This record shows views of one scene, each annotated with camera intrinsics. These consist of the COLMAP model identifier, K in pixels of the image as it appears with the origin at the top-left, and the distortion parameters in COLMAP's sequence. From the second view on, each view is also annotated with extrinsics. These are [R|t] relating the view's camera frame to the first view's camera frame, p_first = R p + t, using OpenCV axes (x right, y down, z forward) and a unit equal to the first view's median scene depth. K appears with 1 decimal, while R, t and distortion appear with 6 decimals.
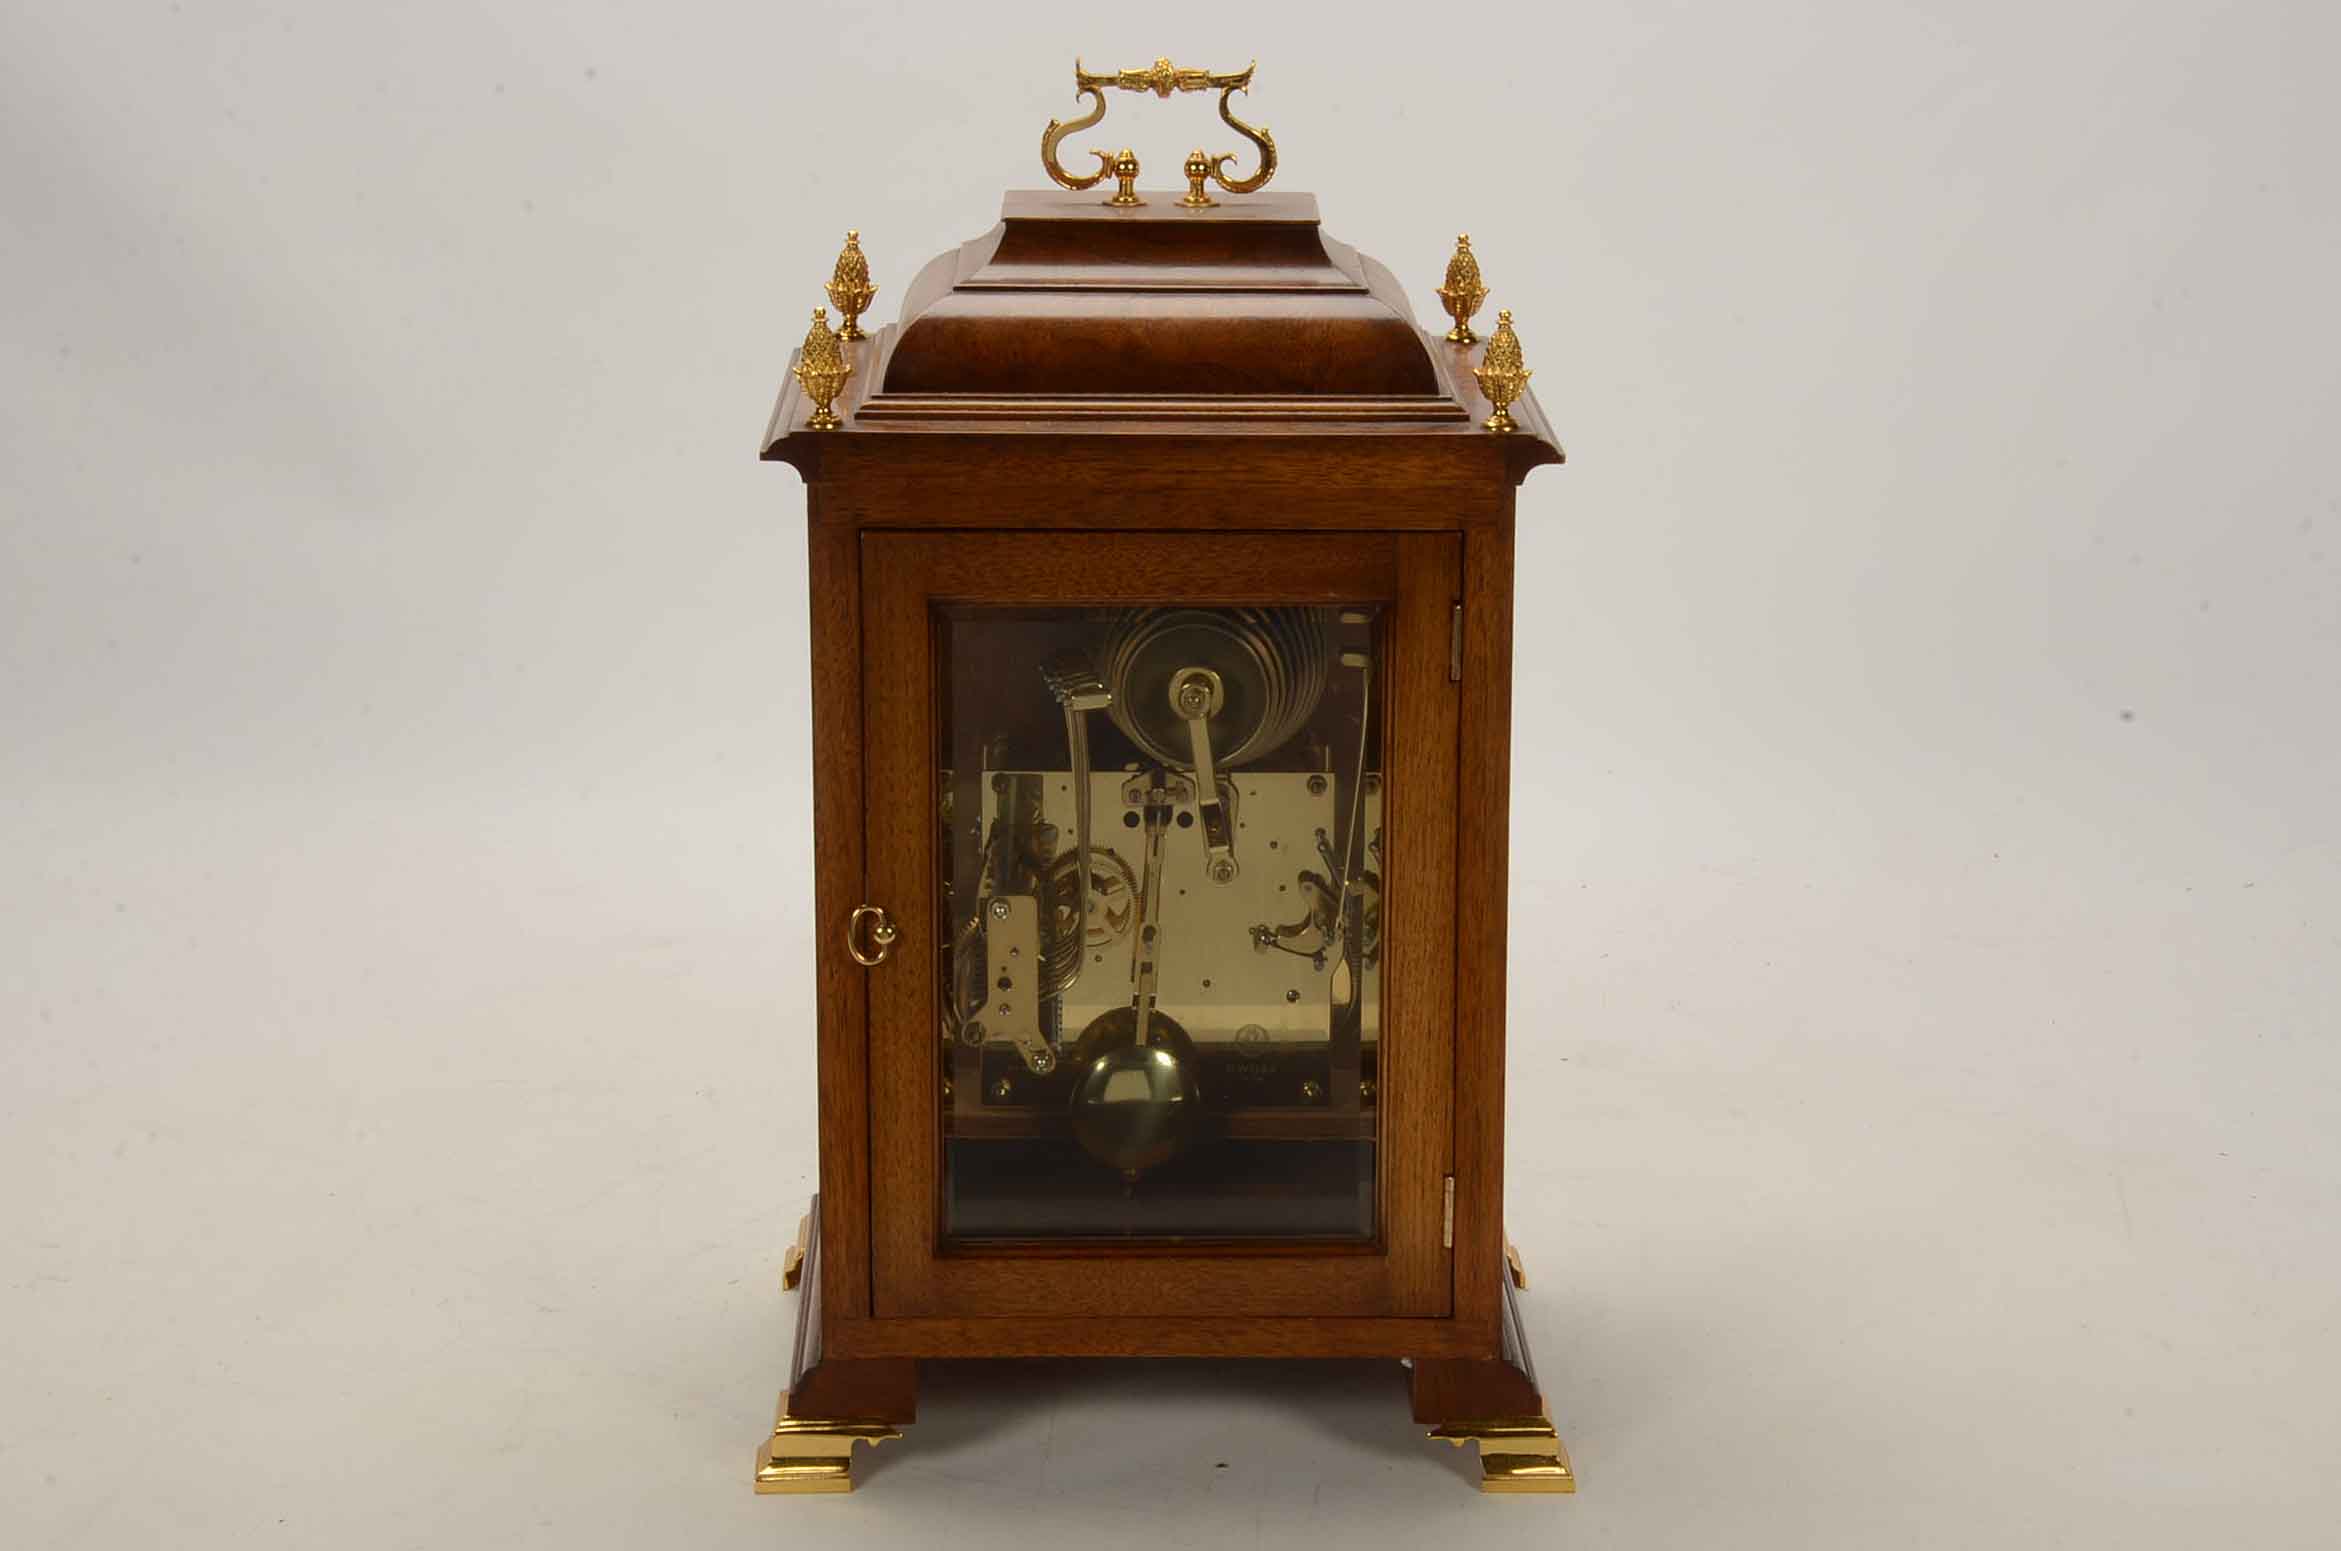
lens RADIAL K [[4927.5, 0, 1168.1], [0, 4927.5, 773.3], [0, 0, 1]] dist [0.080083, 0.000000]
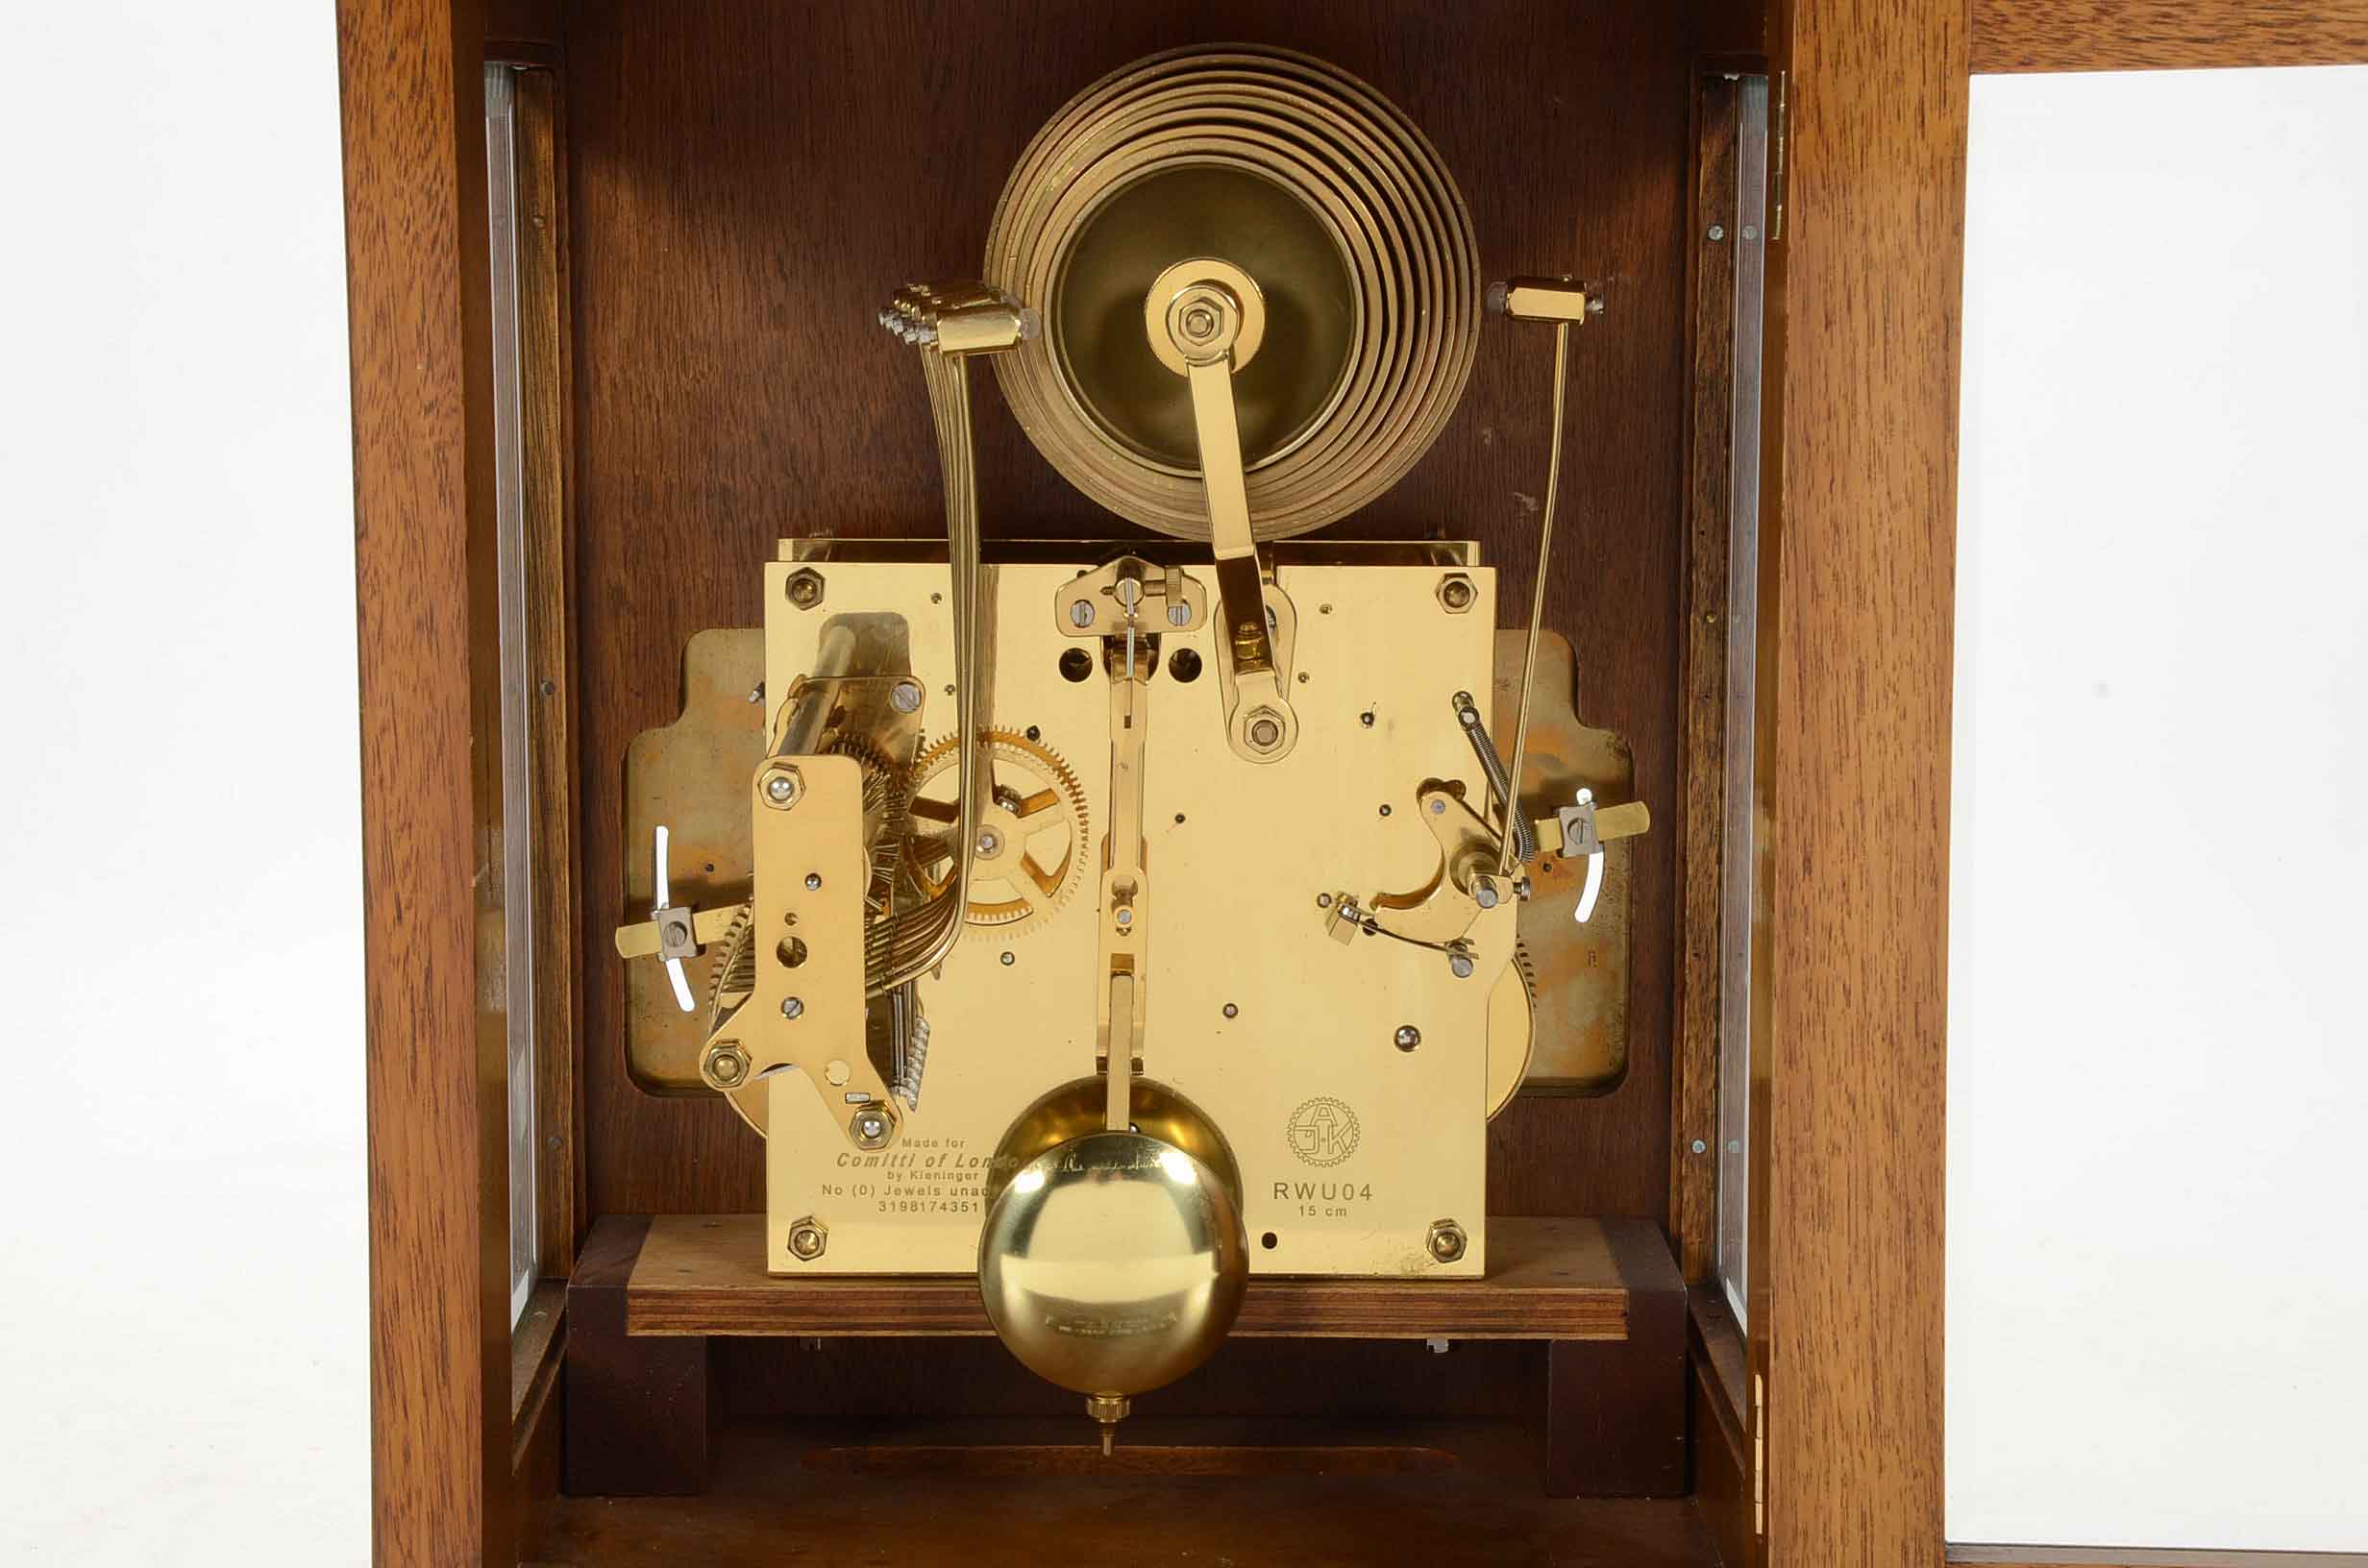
lens RADIAL K [[5281.4, 0, 1195.9], [0, 5281.4, 782.9], [0, 0, 1]] dist [0.353707, 0.000000]
pose [[0.999997, -0.000076, -0.002477, 0.005753], [-0.000164, 0.995316, -0.096673, 0.071642], [0.002473, 0.096673, 0.995313, 0.482031]]
